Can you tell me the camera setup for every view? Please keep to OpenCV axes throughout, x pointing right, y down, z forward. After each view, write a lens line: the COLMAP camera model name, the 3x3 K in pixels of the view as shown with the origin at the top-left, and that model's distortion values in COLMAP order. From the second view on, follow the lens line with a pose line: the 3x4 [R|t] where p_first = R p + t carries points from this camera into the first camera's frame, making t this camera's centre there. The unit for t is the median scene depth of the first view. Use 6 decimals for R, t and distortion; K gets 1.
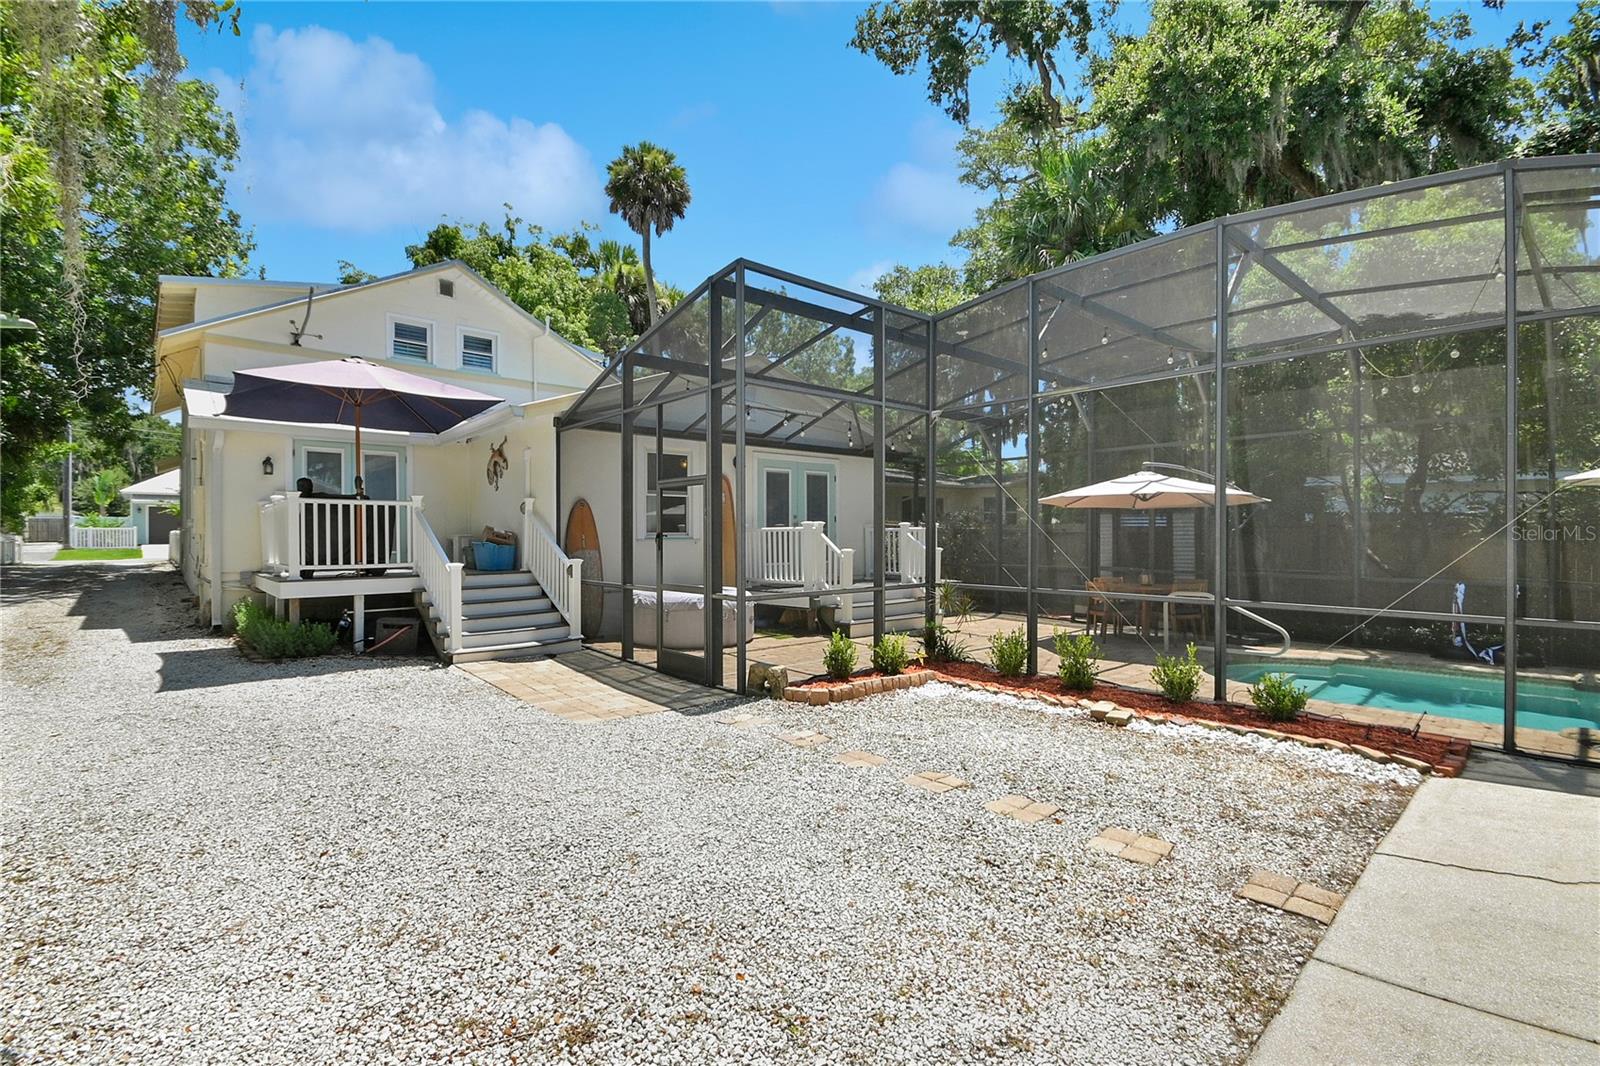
lens RADIAL K [[715.1, 0, 794.3], [0, 715.1, 539.0], [0, 0, 1]] dist [0.001375, -0.007234]
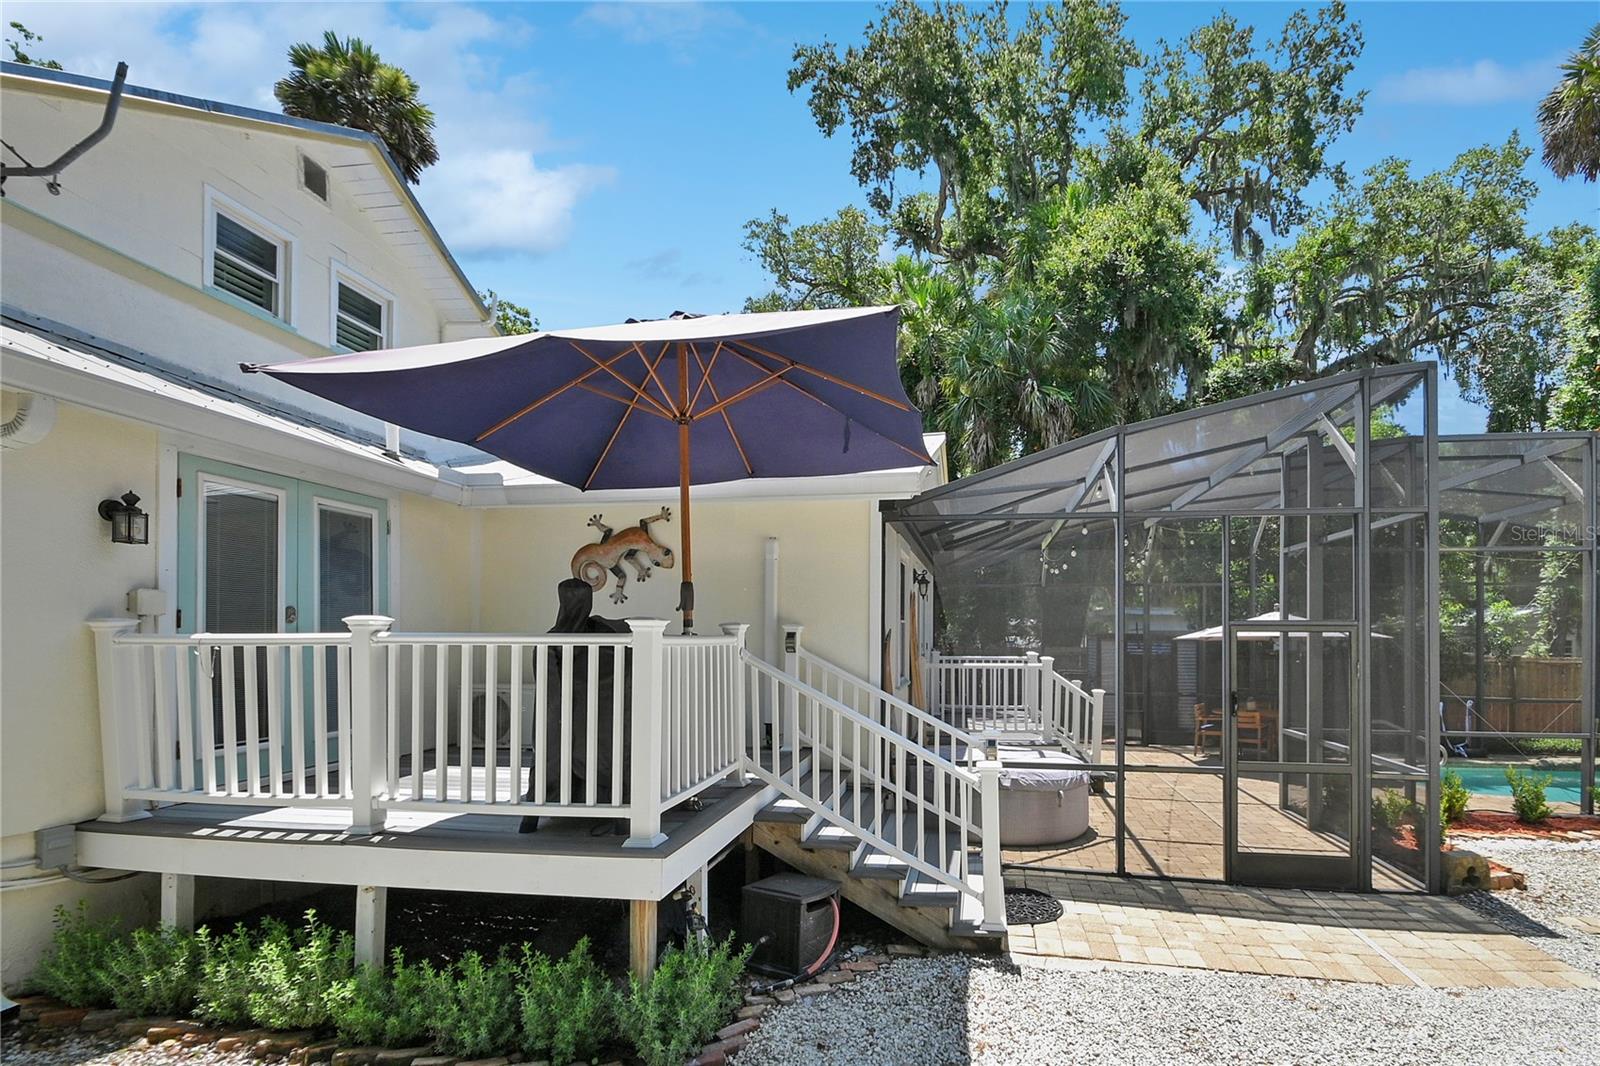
lens RADIAL K [[742.6, 0, 884.0], [0, 742.6, 633.4], [0, 0, 1]] dist [0.000514, -0.009898]
pose [[0.754244, 0.008875, 0.656534, -0.935569], [0.000886, 0.999894, -0.014535, -0.056901], [-0.656594, 0.011545, 0.754156, 0.659270]]
